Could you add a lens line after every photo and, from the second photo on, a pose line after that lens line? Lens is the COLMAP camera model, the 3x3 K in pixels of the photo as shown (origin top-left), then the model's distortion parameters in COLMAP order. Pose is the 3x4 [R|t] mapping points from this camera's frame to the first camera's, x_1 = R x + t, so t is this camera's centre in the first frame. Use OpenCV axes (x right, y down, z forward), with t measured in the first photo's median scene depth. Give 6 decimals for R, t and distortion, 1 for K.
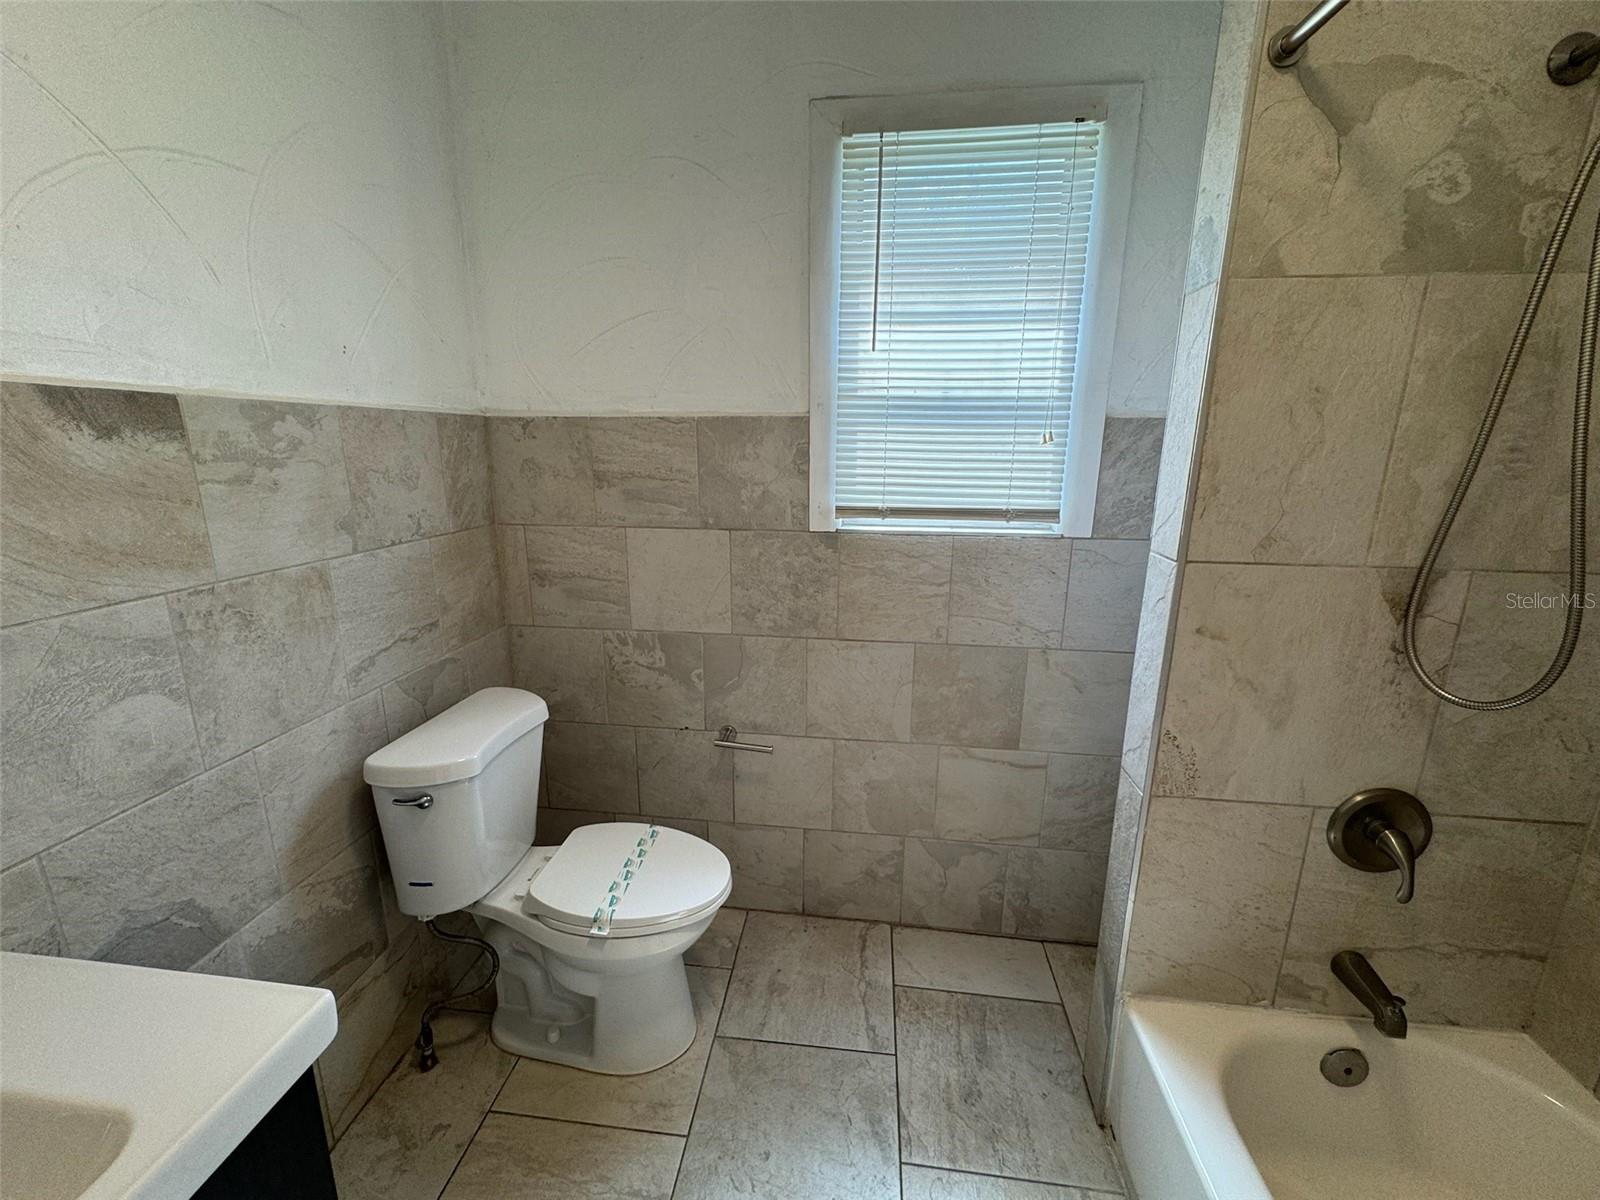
lens RADIAL K [[640.7, 0, 800.9], [0, 640.7, 596.4], [0, 0, 1]] dist [-0.000568, 0.000325]
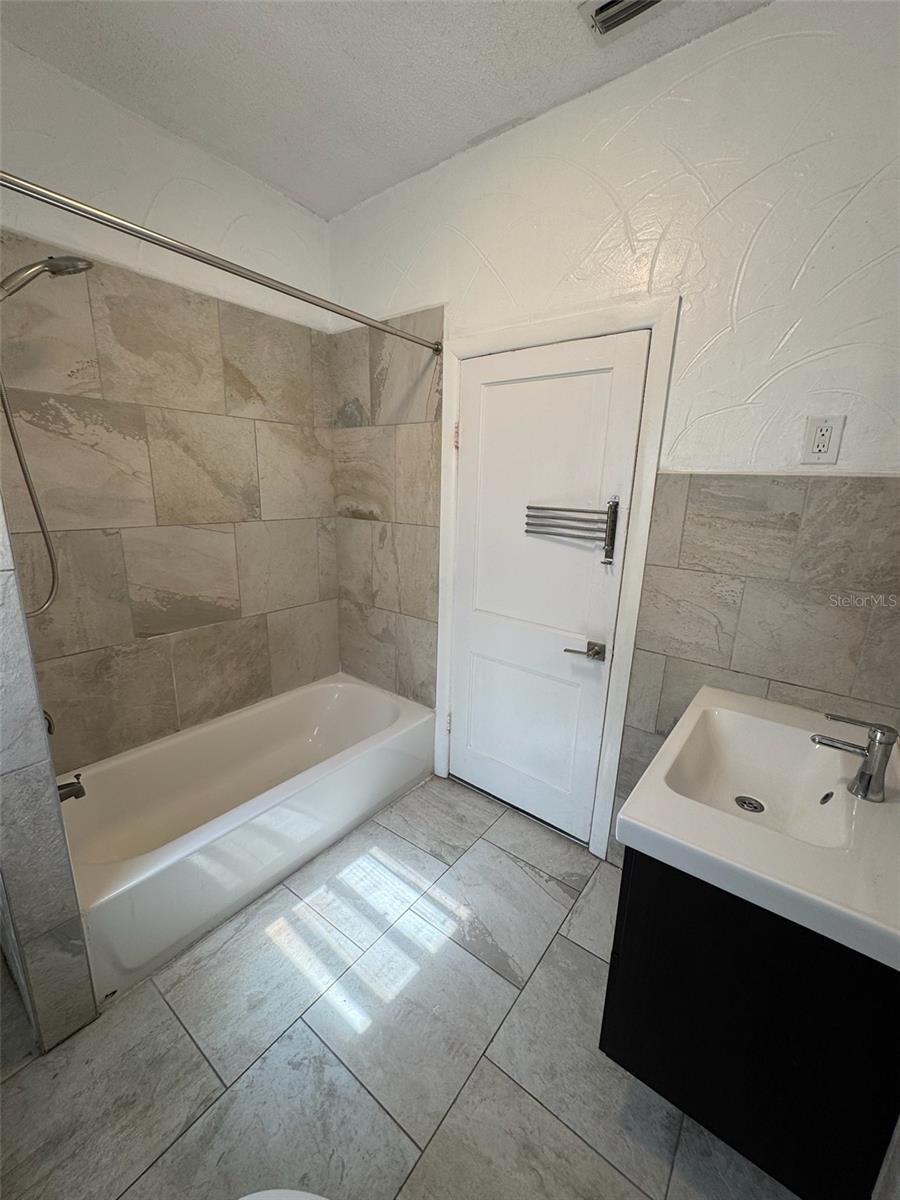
lens RADIAL K [[480.5, 0, 451.1], [0, 480.5, 598.5], [0, 0, 1]] dist [-0.000568, 0.000325]
pose [[-0.859786, -0.154286, 0.486789, -0.436121], [0.082193, 0.899024, 0.430115, -0.249044], [-0.503996, 0.409818, -0.760288, 0.966730]]
